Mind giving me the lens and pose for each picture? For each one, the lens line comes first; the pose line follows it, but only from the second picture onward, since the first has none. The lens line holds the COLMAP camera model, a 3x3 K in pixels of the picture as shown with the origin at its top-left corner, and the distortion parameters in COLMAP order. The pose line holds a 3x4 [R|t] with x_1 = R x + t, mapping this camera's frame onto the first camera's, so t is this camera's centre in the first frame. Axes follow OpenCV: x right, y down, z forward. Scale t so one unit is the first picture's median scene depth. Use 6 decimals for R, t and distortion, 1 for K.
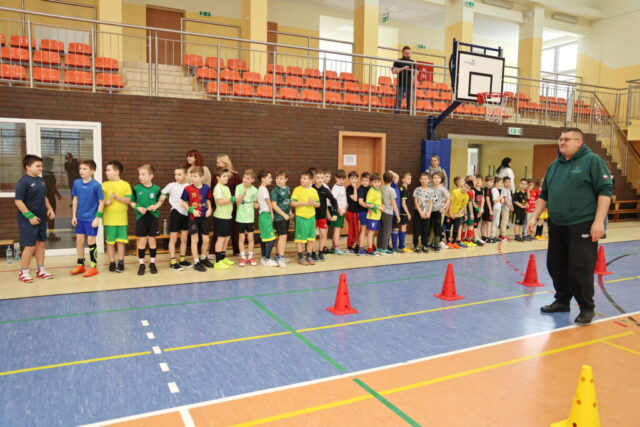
lens RADIAL K [[508.7, 0, 319.1], [0, 508.7, 214.2], [0, 0, 1]] dist [-0.044760, 0.012796]
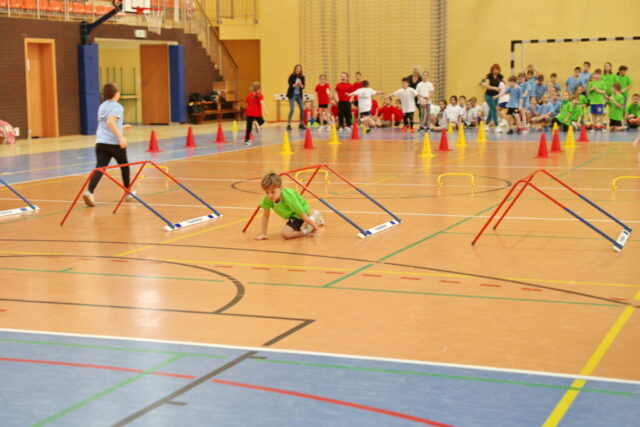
lens RADIAL K [[1253.6, 0, 321.3], [0, 1253.6, 215.6], [0, 0, 1]] dist [0.273099, 0.000000]
pose [[0.749814, -0.100358, 0.653994, -1.212726], [0.087578, 0.994787, 0.052245, 0.115484], [-0.655828, 0.018102, 0.754694, -1.353370]]
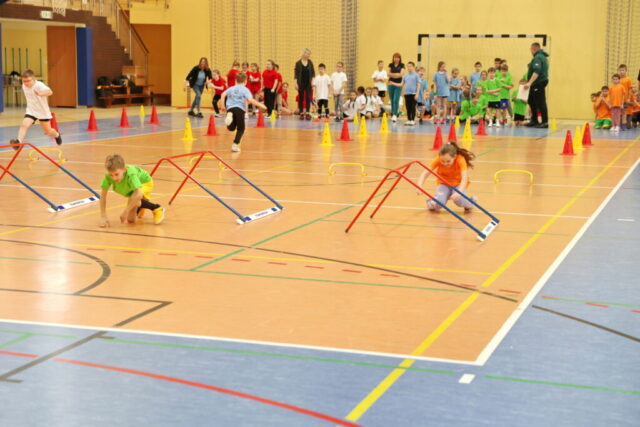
lens RADIAL K [[1253.6, 0, 322.0], [0, 1253.6, 213.3], [0, 0, 1]] dist [0.273099, 0.000000]
pose [[0.709760, -0.091188, 0.698517, -1.199022], [0.064730, 0.995834, 0.064229, 0.118907], [-0.701463, -0.000373, 0.712706, -1.394935]]
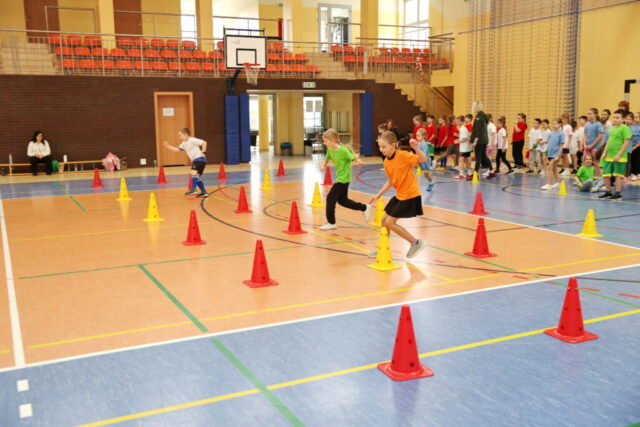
lens RADIAL K [[640.2, 0, 322.4], [0, 640.2, 207.0], [0, 0, 1]] dist [0.000057, 0.000000]
pose [[0.999492, -0.029418, -0.012275, 0.494890], [0.029965, 0.998447, 0.046964, 0.085131], [0.010874, -0.047307, 0.998821, -0.769822]]
